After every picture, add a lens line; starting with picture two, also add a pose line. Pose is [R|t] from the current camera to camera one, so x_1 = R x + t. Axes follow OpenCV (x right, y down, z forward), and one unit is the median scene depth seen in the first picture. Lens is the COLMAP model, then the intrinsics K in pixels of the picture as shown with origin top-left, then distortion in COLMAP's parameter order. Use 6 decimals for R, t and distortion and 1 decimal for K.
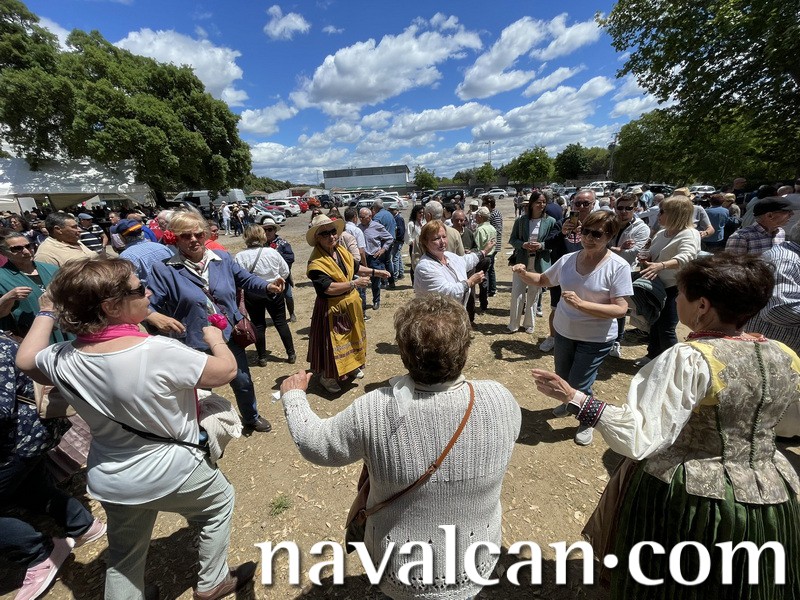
lens RADIAL K [[321.8, 0, 402.3], [0, 321.8, 301.9], [0, 0, 1]] dist [-0.009116, 0.000723]
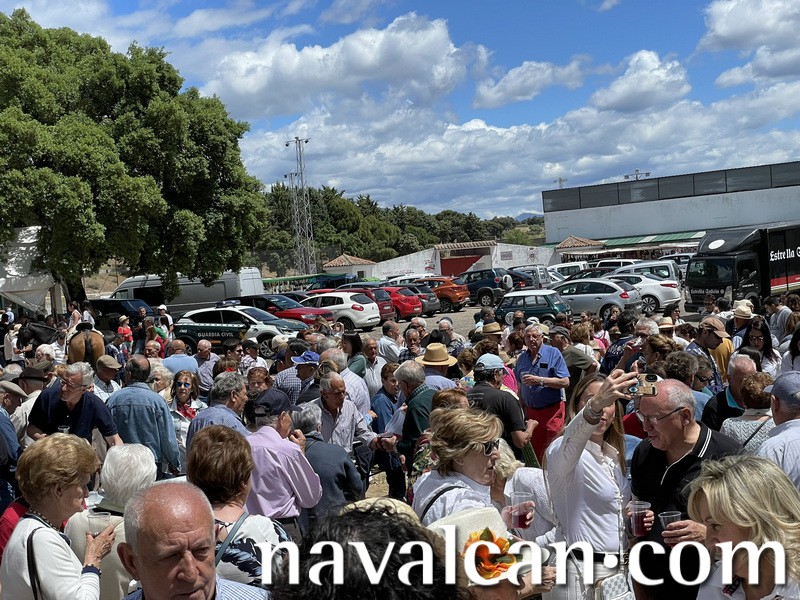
lens RADIAL K [[1190.3, 0, 400.0], [0, 1190.3, 300.0], [0, 0, 1]] dist [0.108095, -0.039109]
pose [[0.918155, -0.006383, -0.396170, 0.495488], [-0.102394, 0.962084, -0.252805, 0.106401], [0.382763, 0.272680, 0.882688, -0.491477]]
